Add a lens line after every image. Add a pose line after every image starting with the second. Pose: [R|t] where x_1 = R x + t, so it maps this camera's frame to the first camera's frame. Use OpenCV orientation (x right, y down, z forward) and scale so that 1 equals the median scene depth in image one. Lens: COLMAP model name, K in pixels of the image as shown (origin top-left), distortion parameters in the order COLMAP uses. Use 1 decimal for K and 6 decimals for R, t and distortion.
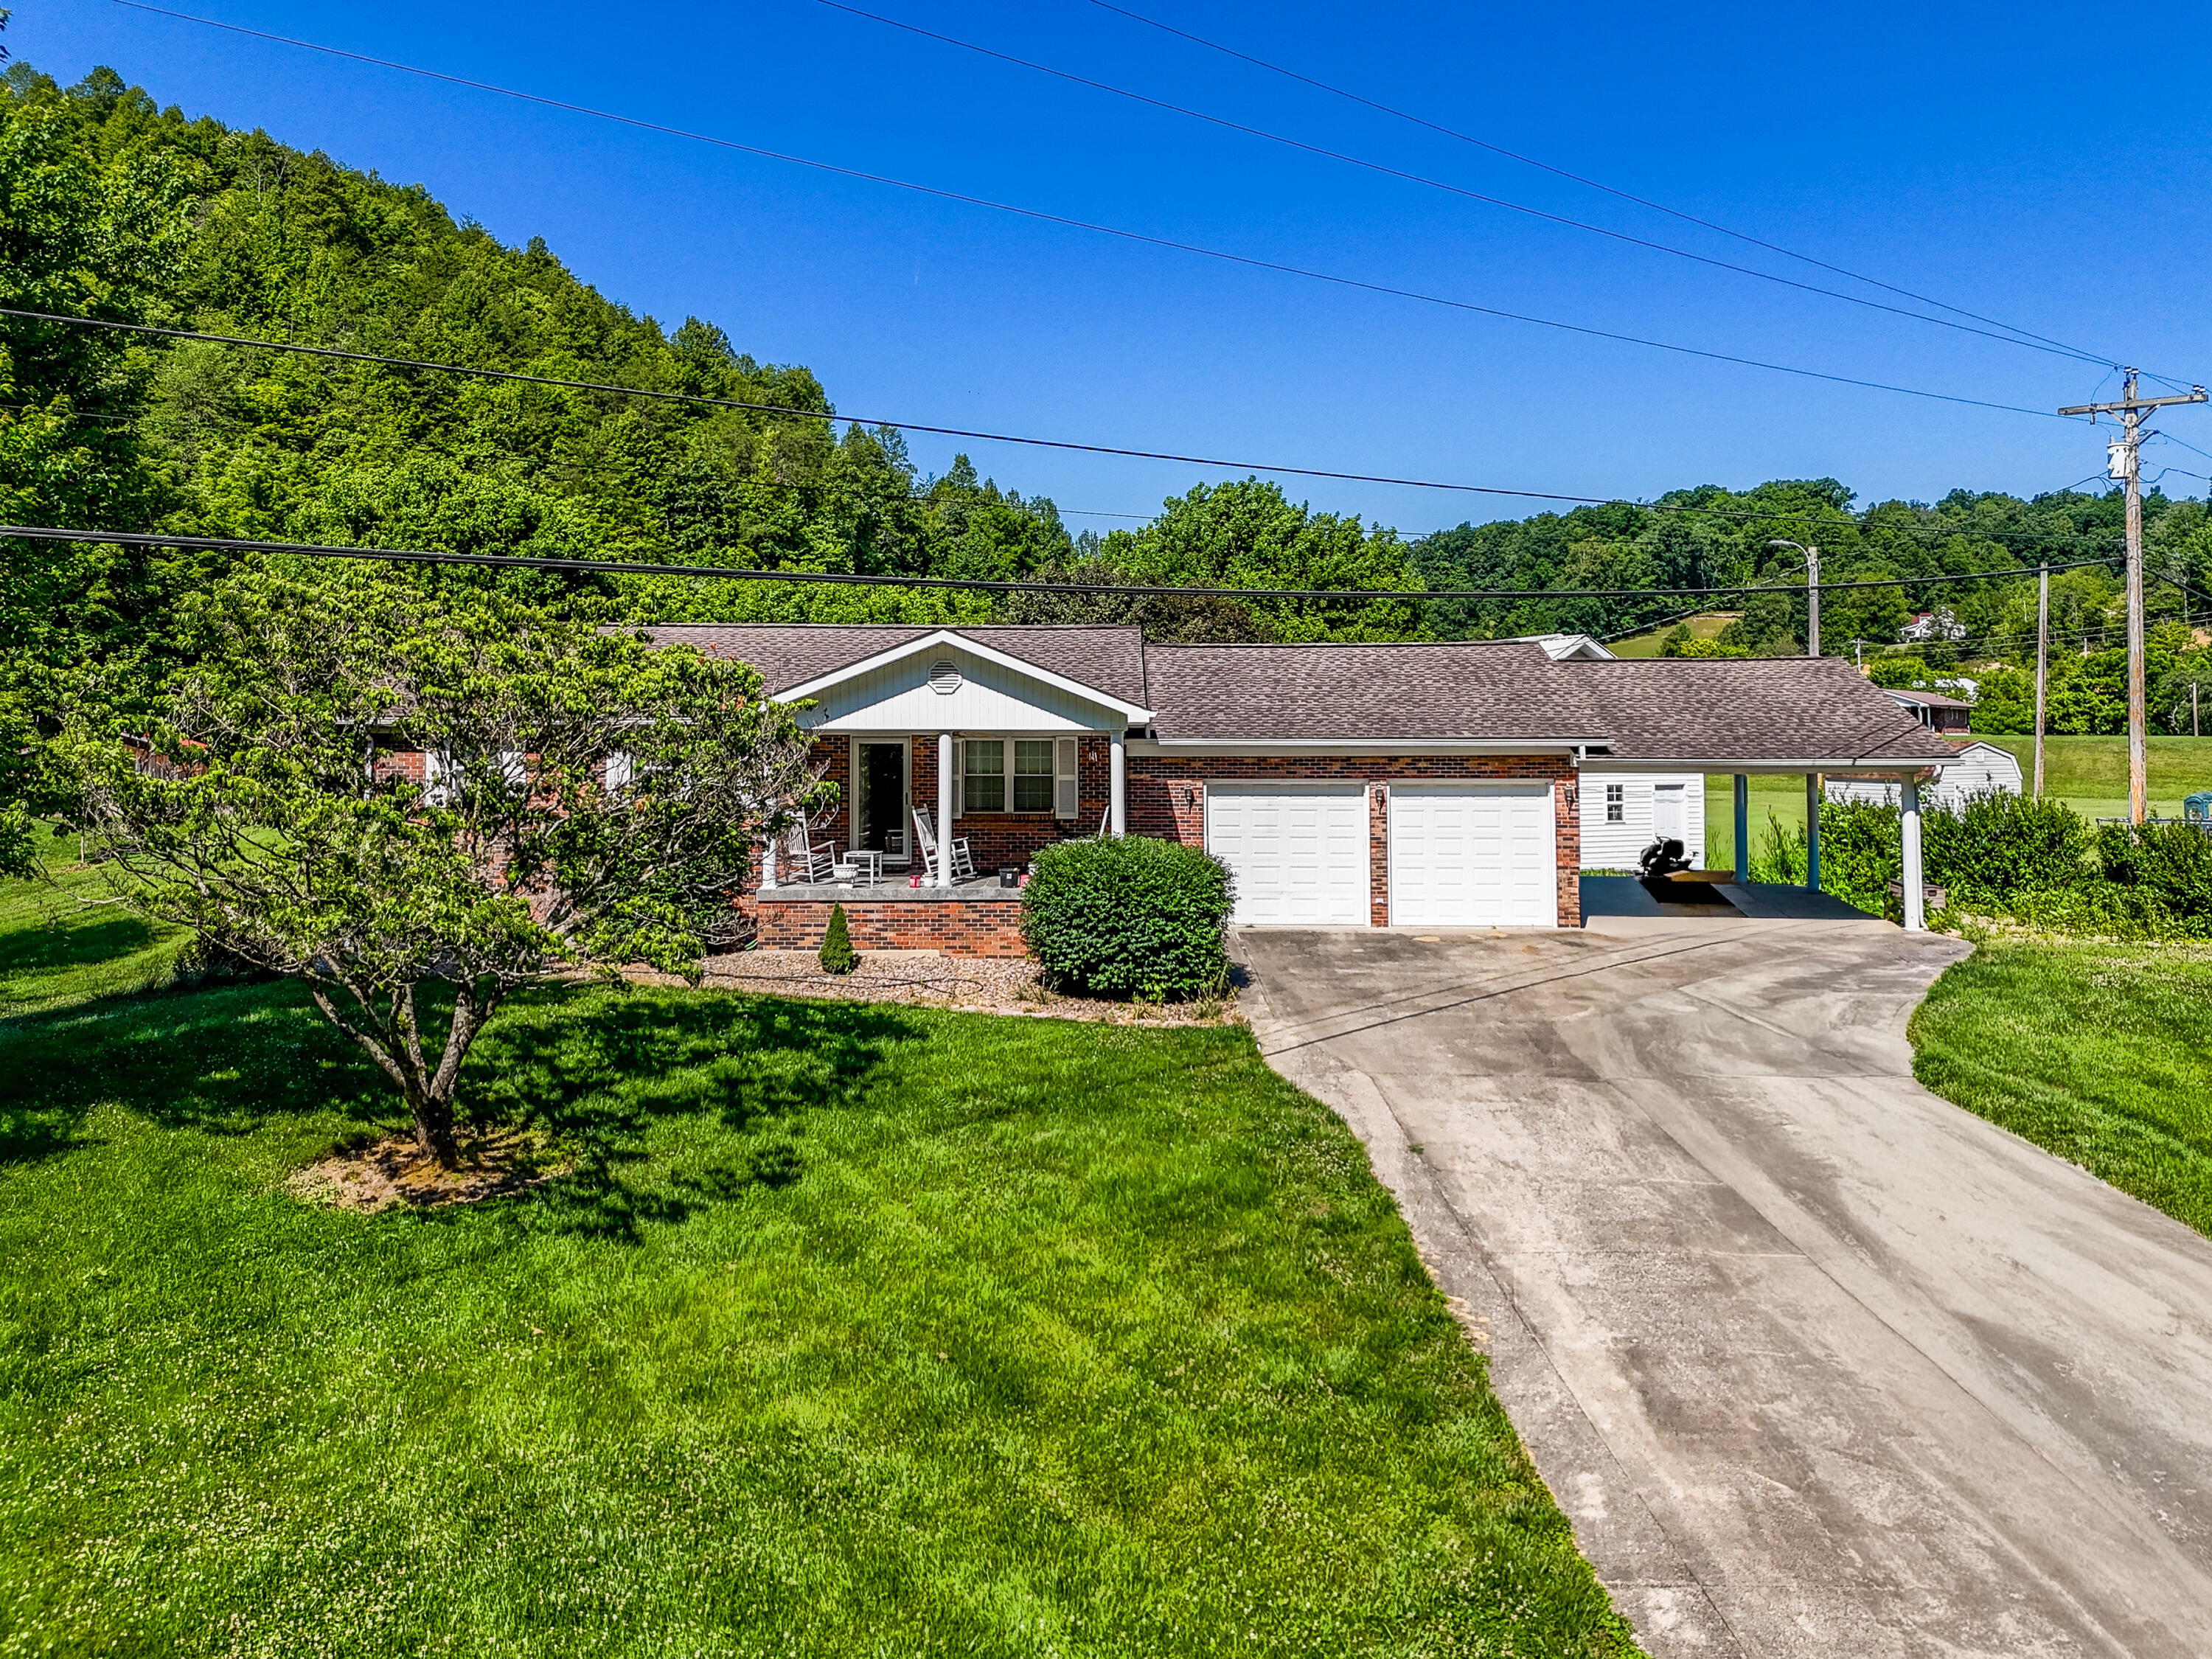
lens RADIAL K [[1685.3, 0, 1117.7], [0, 1685.3, 666.7], [0, 0, 1]] dist [0.040126, -0.005996]
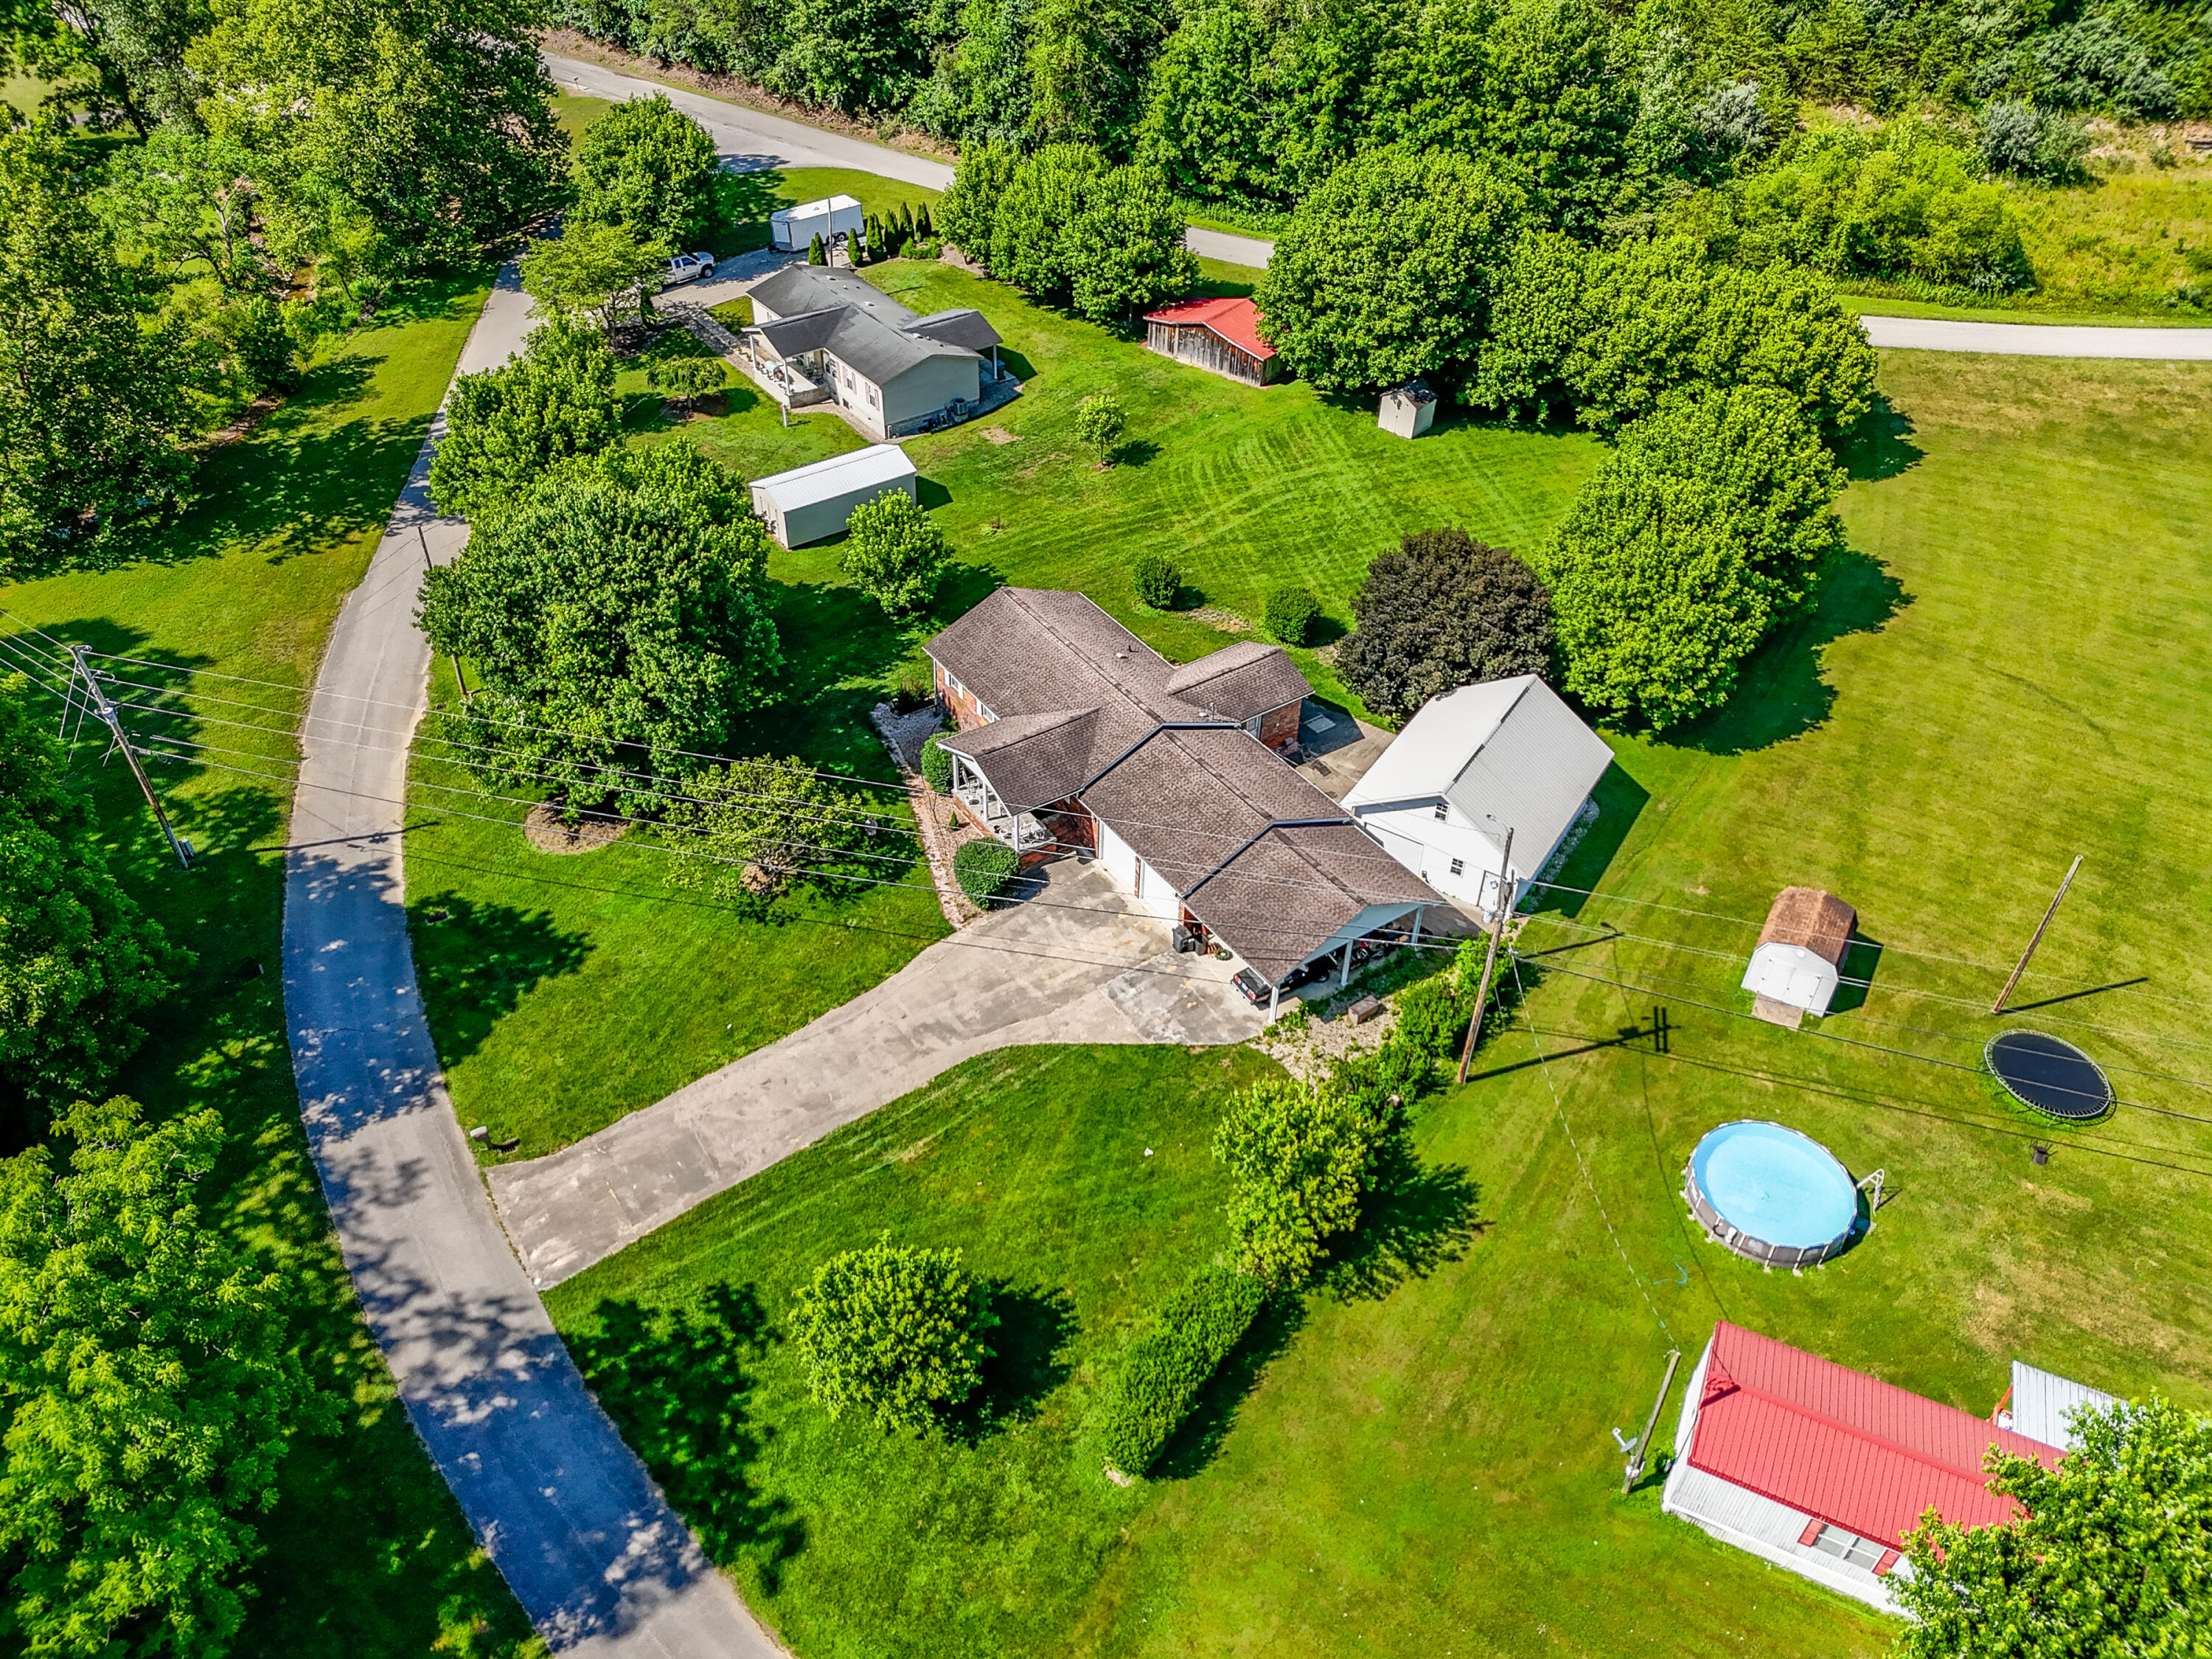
lens RADIAL K [[1635.5, 0, 1102.6], [0, 1635.5, 826.8], [0, 0, 1]] dist [0.072171, -0.093698]
pose [[0.558364, 0.538053, -0.631449, 0.342805], [0.013207, 0.755291, 0.655256, -0.325487], [0.829491, -0.374211, 0.414621, -0.005920]]
